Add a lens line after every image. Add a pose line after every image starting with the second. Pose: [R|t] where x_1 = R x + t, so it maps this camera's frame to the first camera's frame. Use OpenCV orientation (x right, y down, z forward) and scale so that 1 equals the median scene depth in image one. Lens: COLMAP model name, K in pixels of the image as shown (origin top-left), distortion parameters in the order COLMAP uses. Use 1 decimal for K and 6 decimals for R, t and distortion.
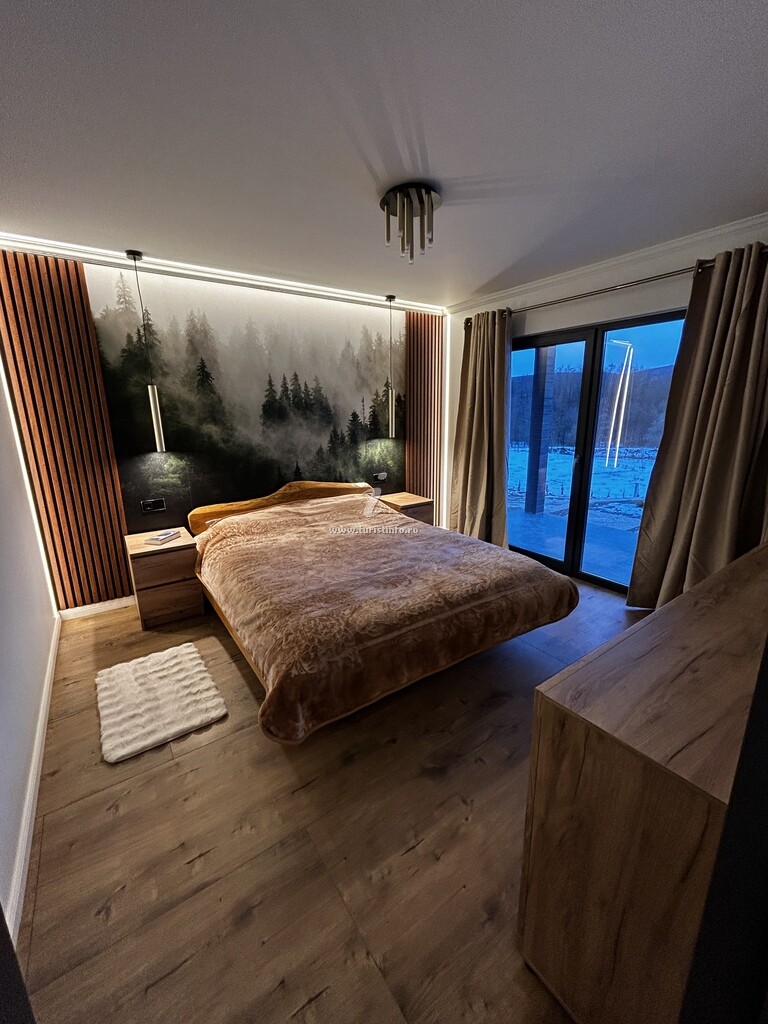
lens RADIAL K [[415.2, 0, 384.4], [0, 415.2, 510.3], [0, 0, 1]] dist [-0.000943, 0.000487]
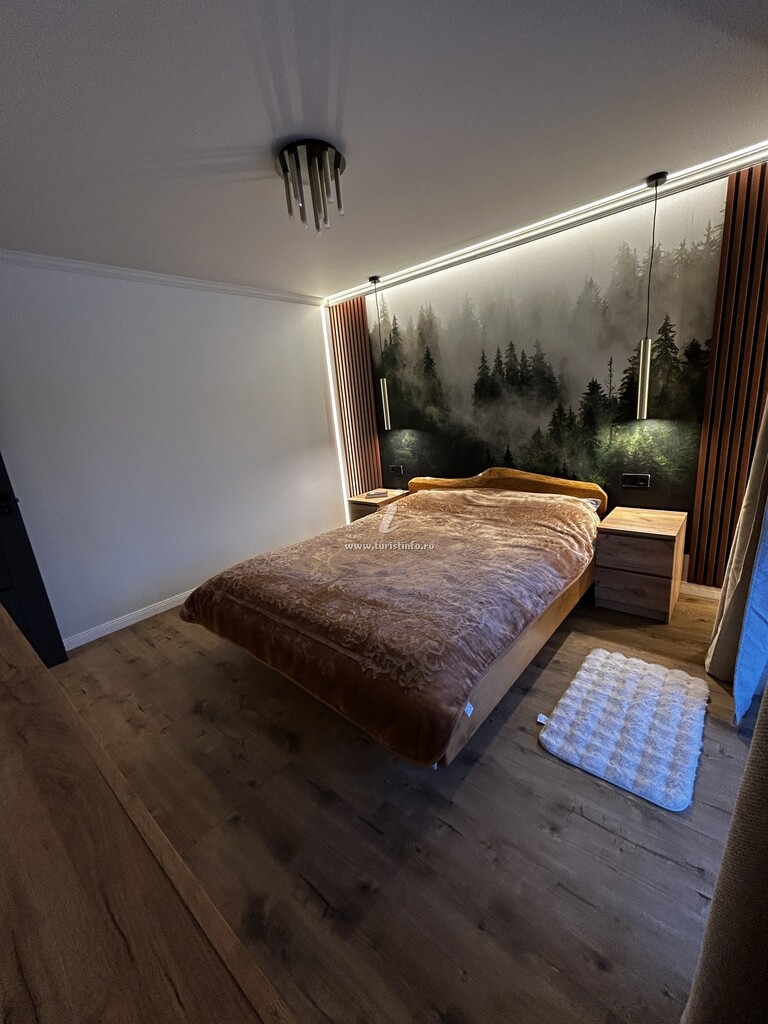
lens RADIAL K [[415.2, 0, 384.4], [0, 415.2, 510.3], [0, 0, 1]] dist [-0.000943, 0.000487]
pose [[0.254612, 0.232873, -0.938586, 0.612830], [-0.141152, 0.969127, 0.202160, -0.131042], [0.956686, 0.081011, 0.279622, 0.539430]]
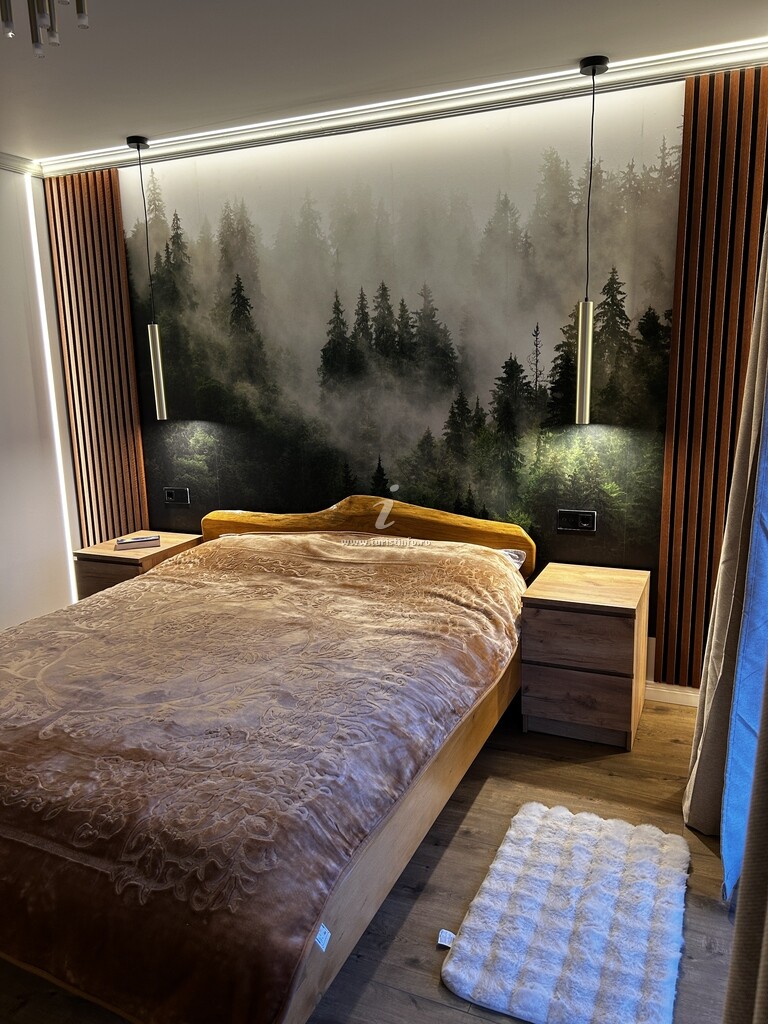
lens RADIAL K [[767.5, 0, 383.1], [0, 767.5, 514.7], [0, 0, 1]] dist [0.079728, -0.117147]
pose [[0.522505, 0.169685, -0.835581, 0.625419], [-0.183898, 0.979359, 0.083888, -0.135332], [0.832568, 0.109830, 0.542925, 0.522900]]
